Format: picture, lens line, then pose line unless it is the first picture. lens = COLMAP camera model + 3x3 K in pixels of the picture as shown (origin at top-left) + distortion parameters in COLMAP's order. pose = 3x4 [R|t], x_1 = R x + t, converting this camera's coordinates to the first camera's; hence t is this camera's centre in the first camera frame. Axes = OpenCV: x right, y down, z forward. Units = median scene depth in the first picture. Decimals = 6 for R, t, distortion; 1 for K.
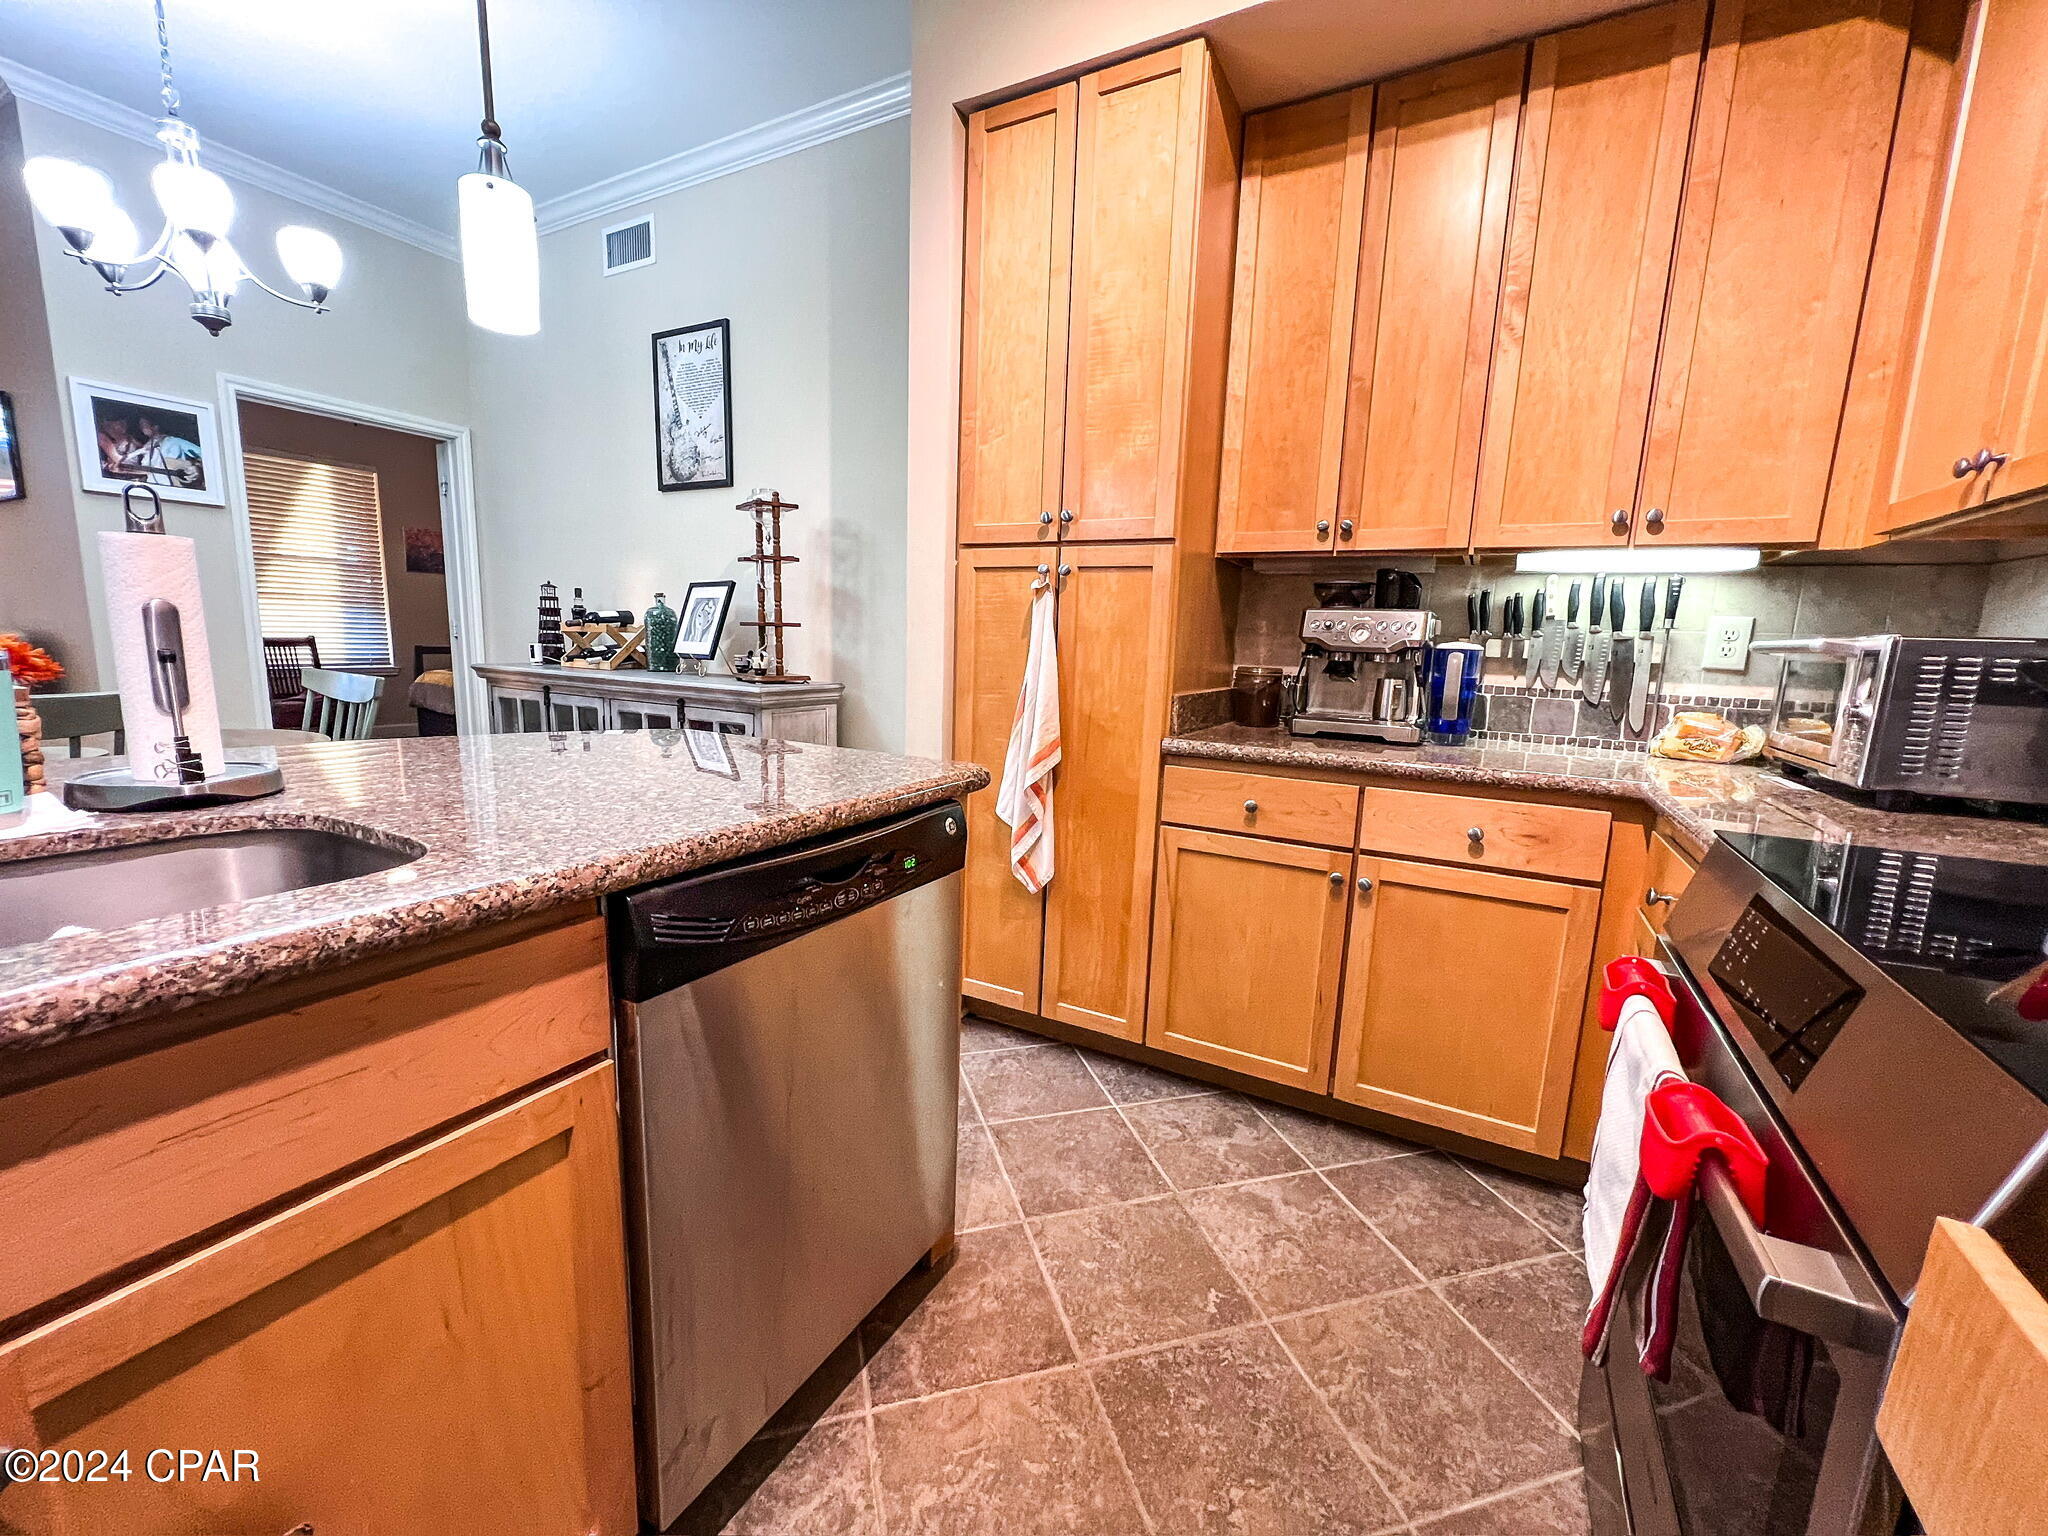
lens RADIAL K [[825.3, 0, 1019.4], [0, 825.3, 772.1], [0, 0, 1]] dist [-0.002468, 0.000818]
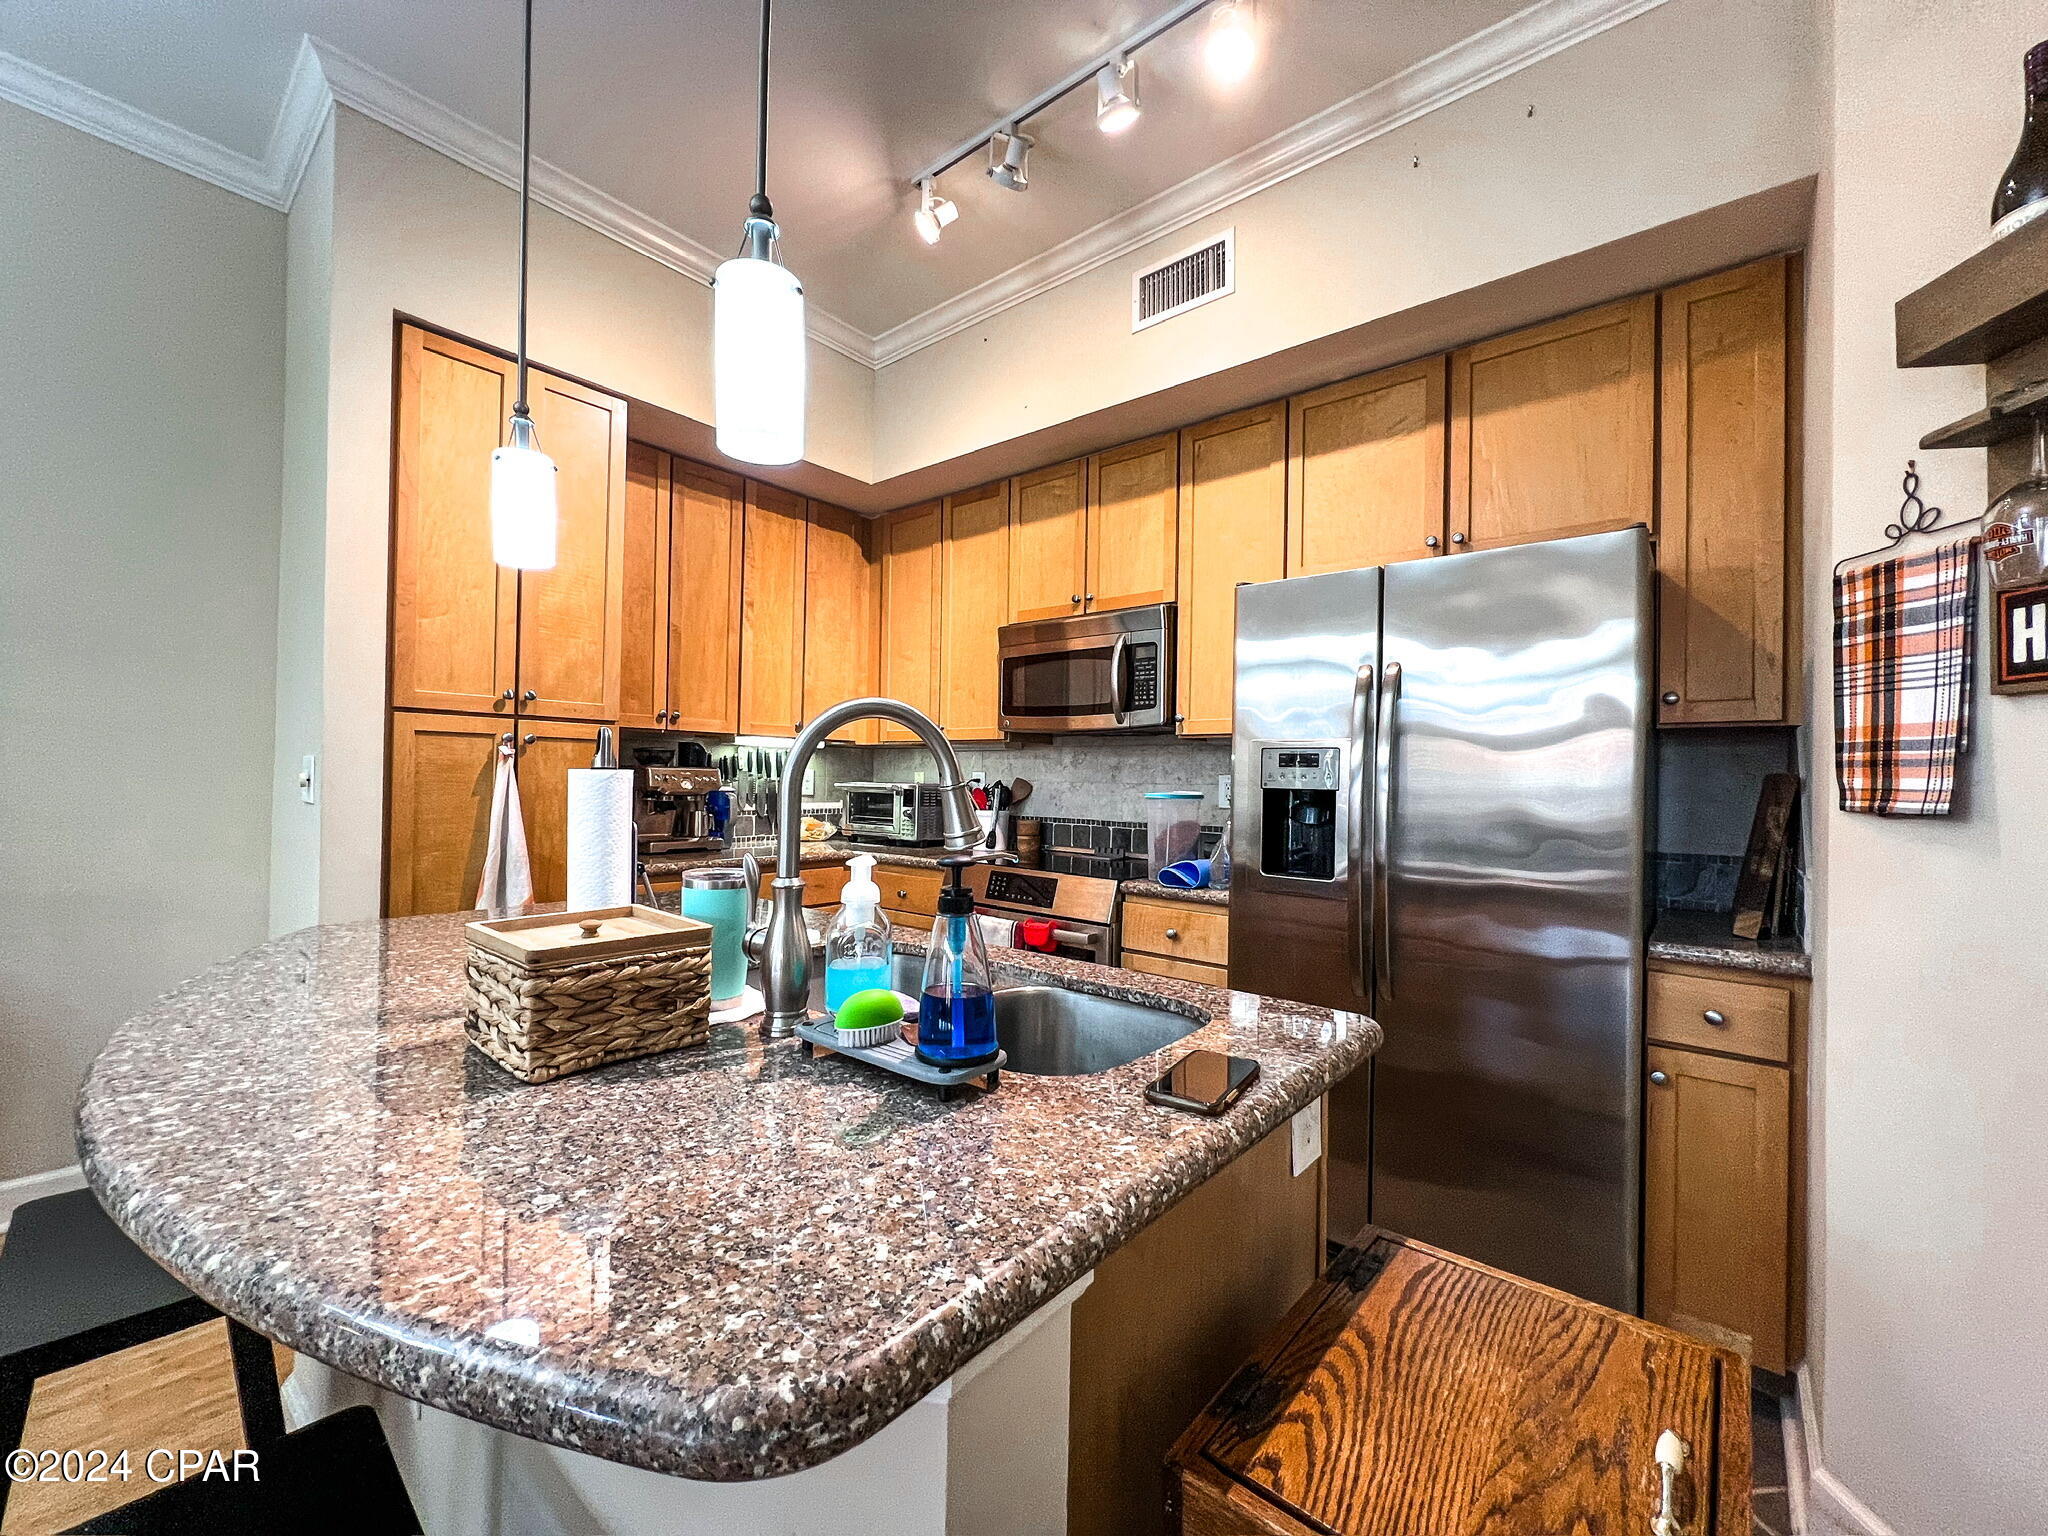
lens RADIAL K [[825.3, 0, 1024.0], [0, 825.3, 770.1], [0, 0, 1]] dist [-0.002468, 0.000818]
pose [[0.189819, -0.020102, 0.981613, -1.016668], [0.145843, 0.989276, -0.007943, -0.090510], [-0.970927, 0.144669, 0.190715, 0.086655]]
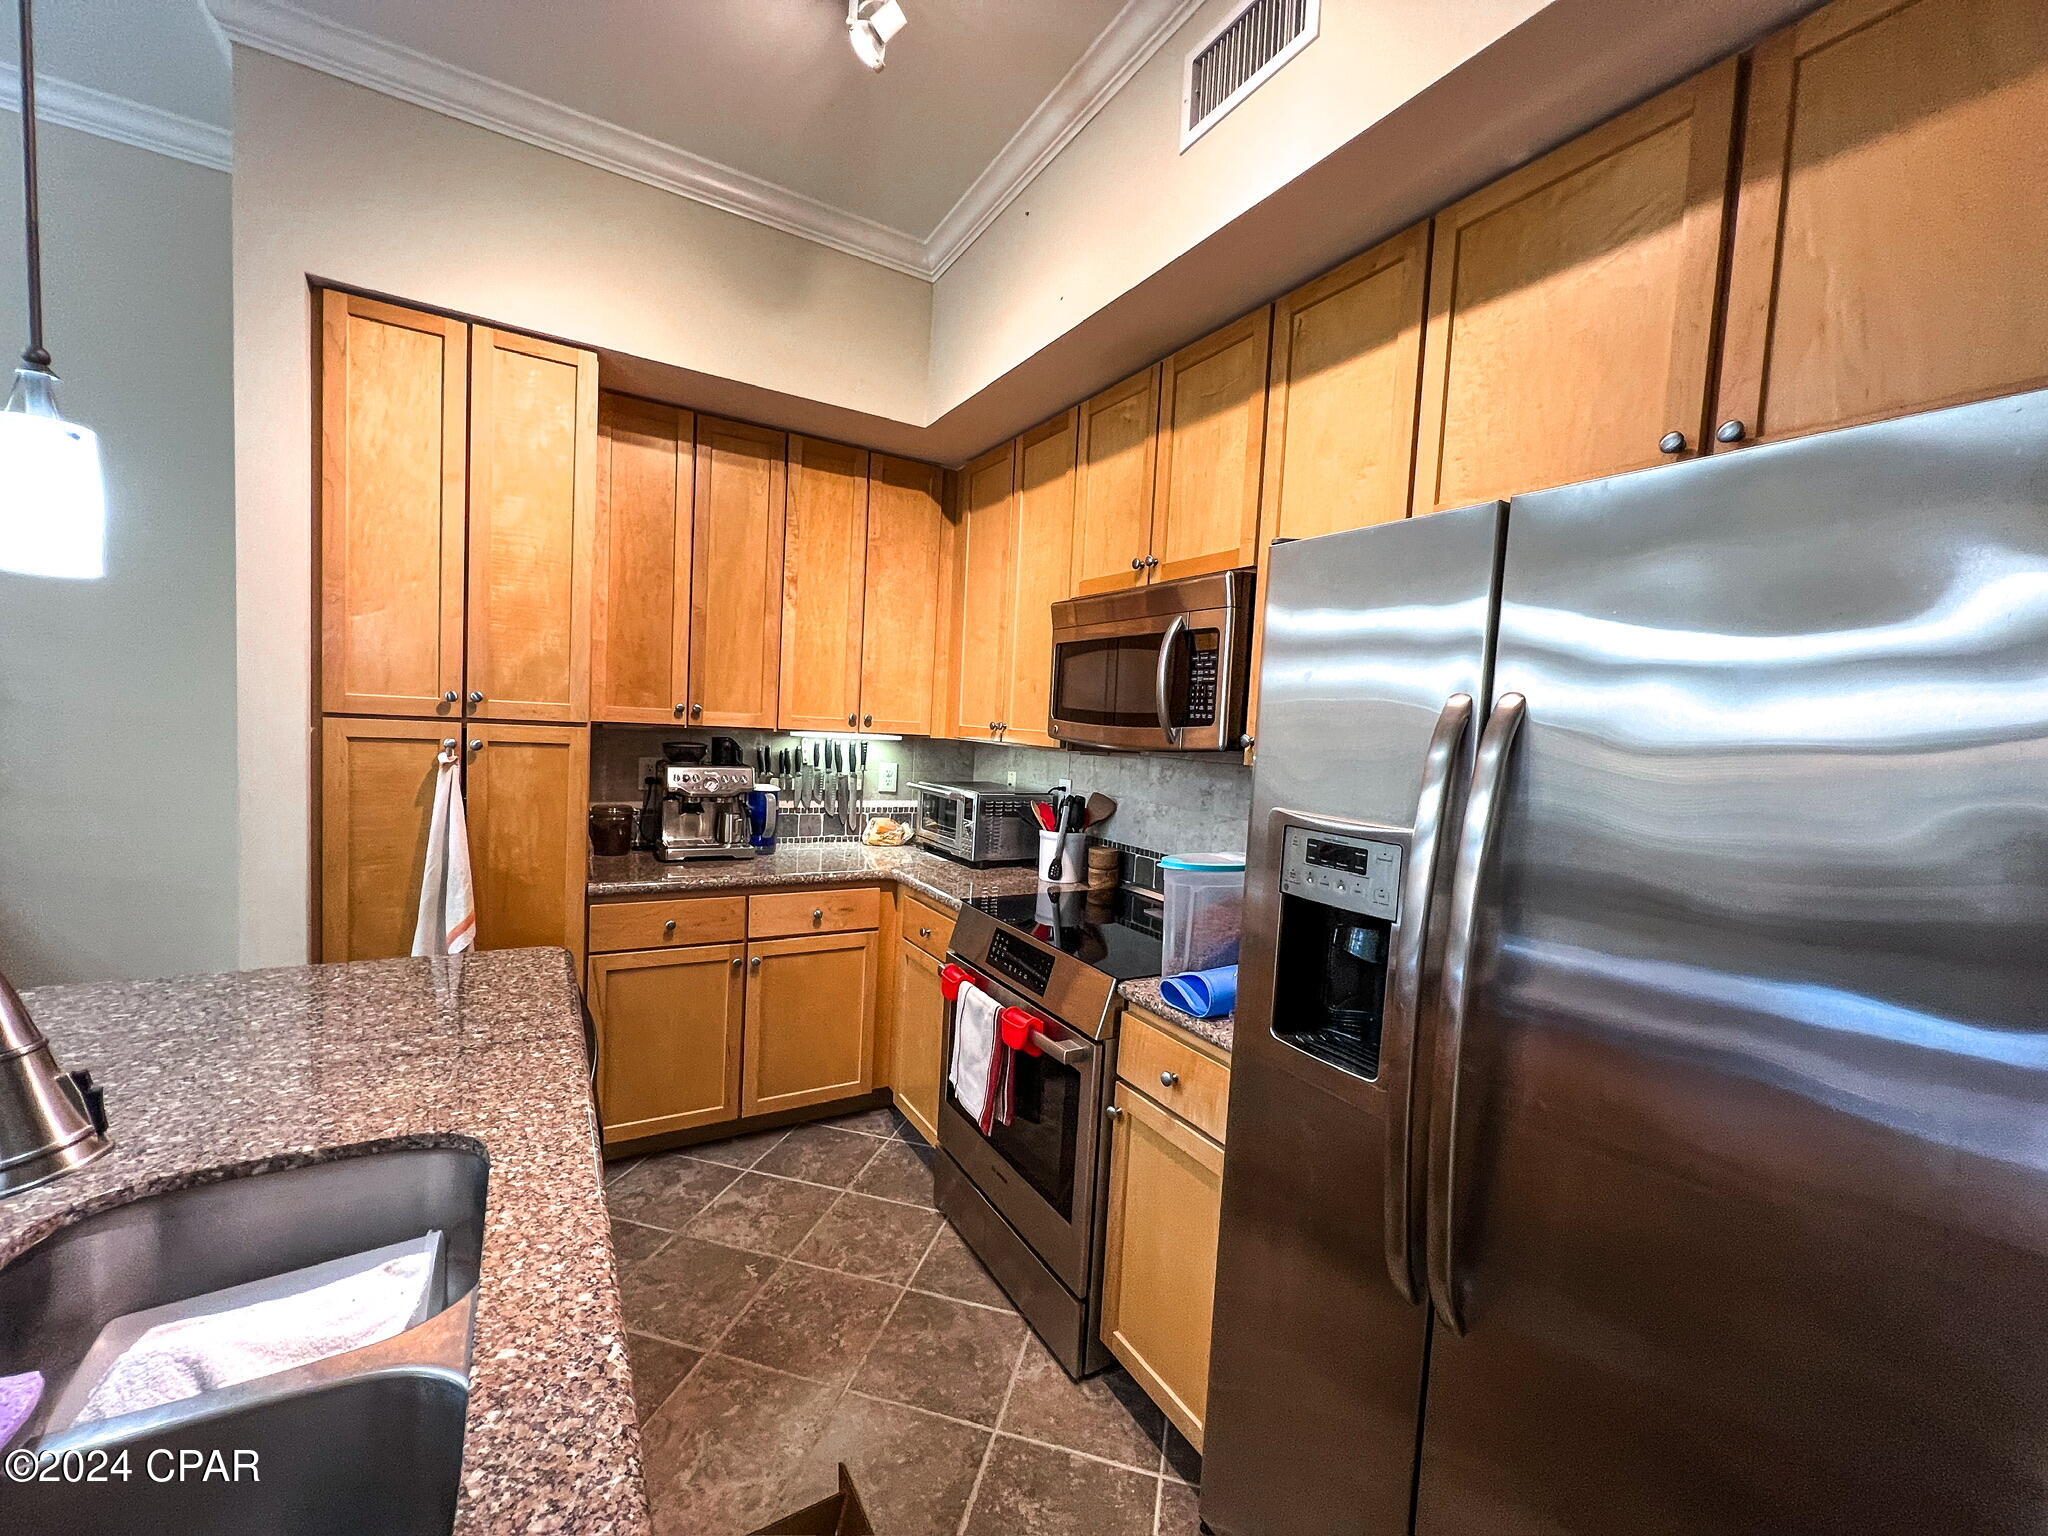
lens RADIAL K [[825.3, 0, 1022.8], [0, 825.3, 771.3], [0, 0, 1]] dist [-0.002468, 0.000818]
pose [[0.508274, -0.058587, 0.859200, -0.533815], [0.103054, 0.994652, 0.006860, -0.149303], [-0.855008, 0.085057, 0.511593, -0.175942]]
